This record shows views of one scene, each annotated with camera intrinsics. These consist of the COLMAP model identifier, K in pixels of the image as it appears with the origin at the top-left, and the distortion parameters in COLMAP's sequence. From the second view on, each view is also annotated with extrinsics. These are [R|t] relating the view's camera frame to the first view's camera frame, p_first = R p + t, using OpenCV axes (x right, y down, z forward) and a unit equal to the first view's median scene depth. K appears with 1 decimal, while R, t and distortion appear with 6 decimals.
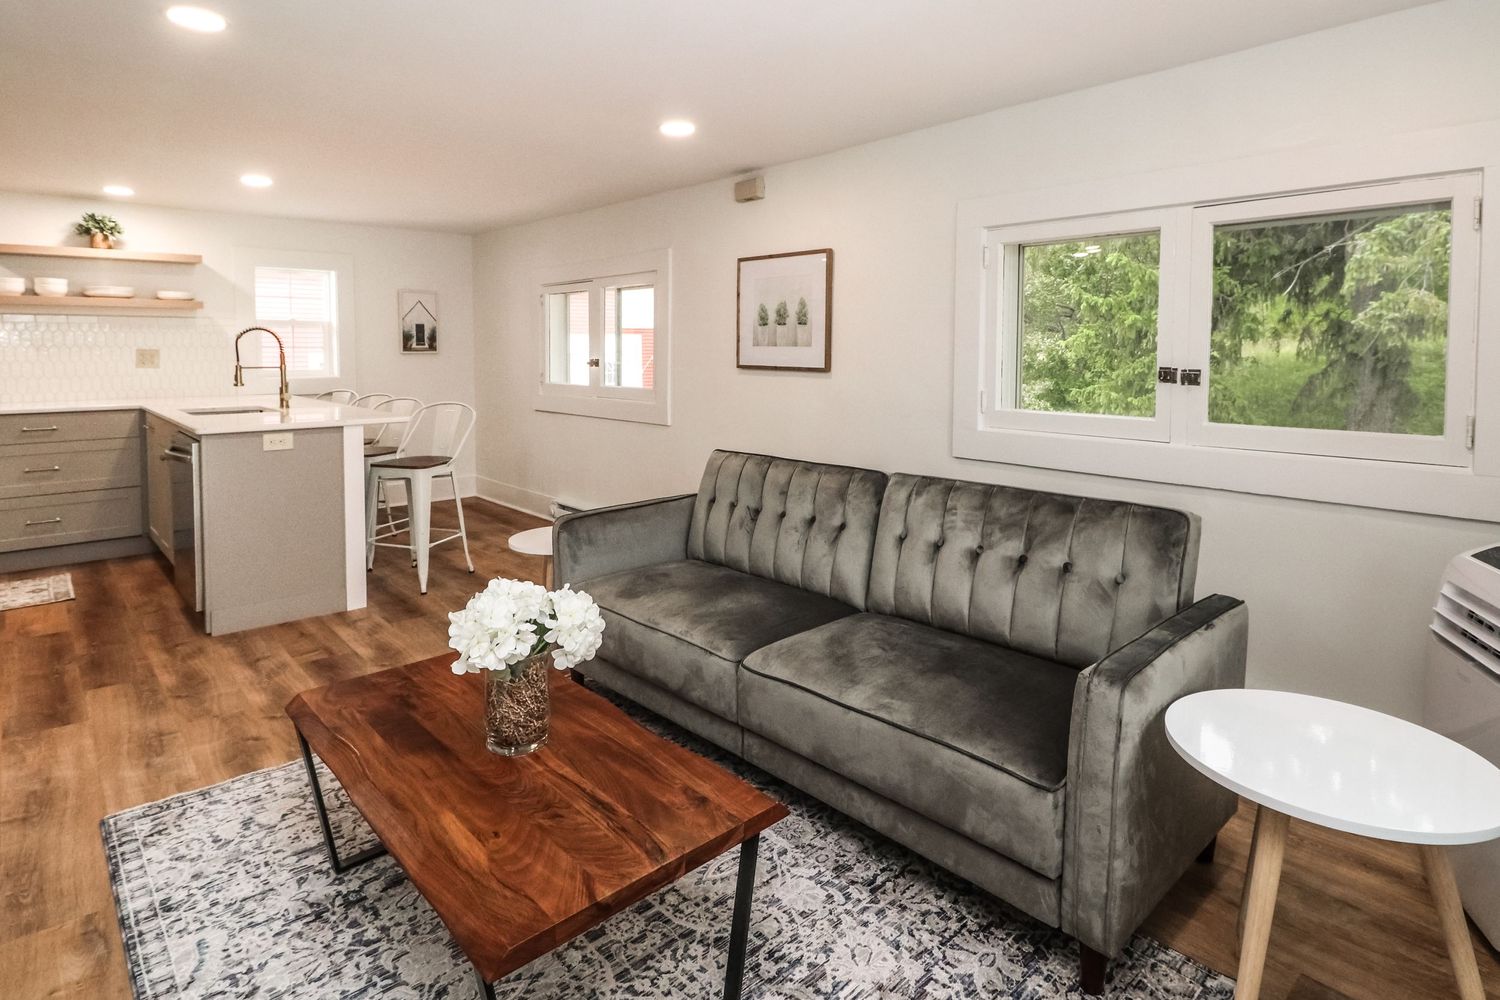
lens RADIAL K [[840.8, 0, 752.0], [0, 840.8, 372.5], [0, 0, 1]] dist [0.002073, 0.000143]
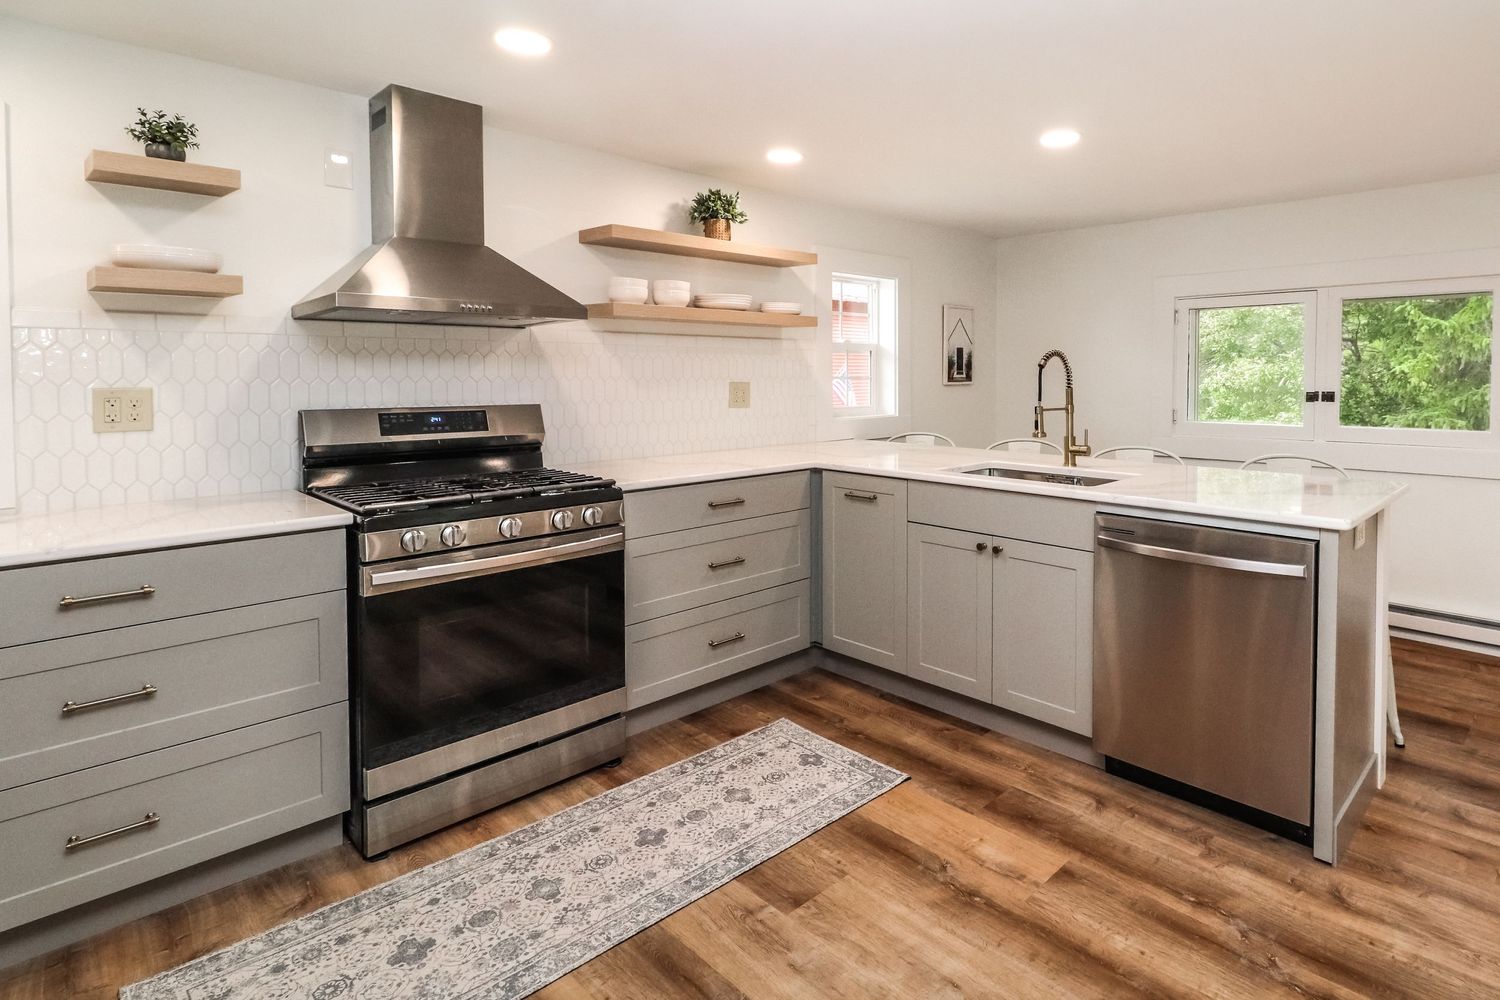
lens RADIAL K [[801.7, 0, 841.5], [0, 801.7, 395.4], [0, 0, 1]] dist [0.003627, 0.001099]
pose [[0.996905, -0.004878, 0.078464, -0.856676], [0.004882, 0.999988, 0.000141, -0.019580], [-0.078464, 0.000243, 0.996917, 0.378882]]
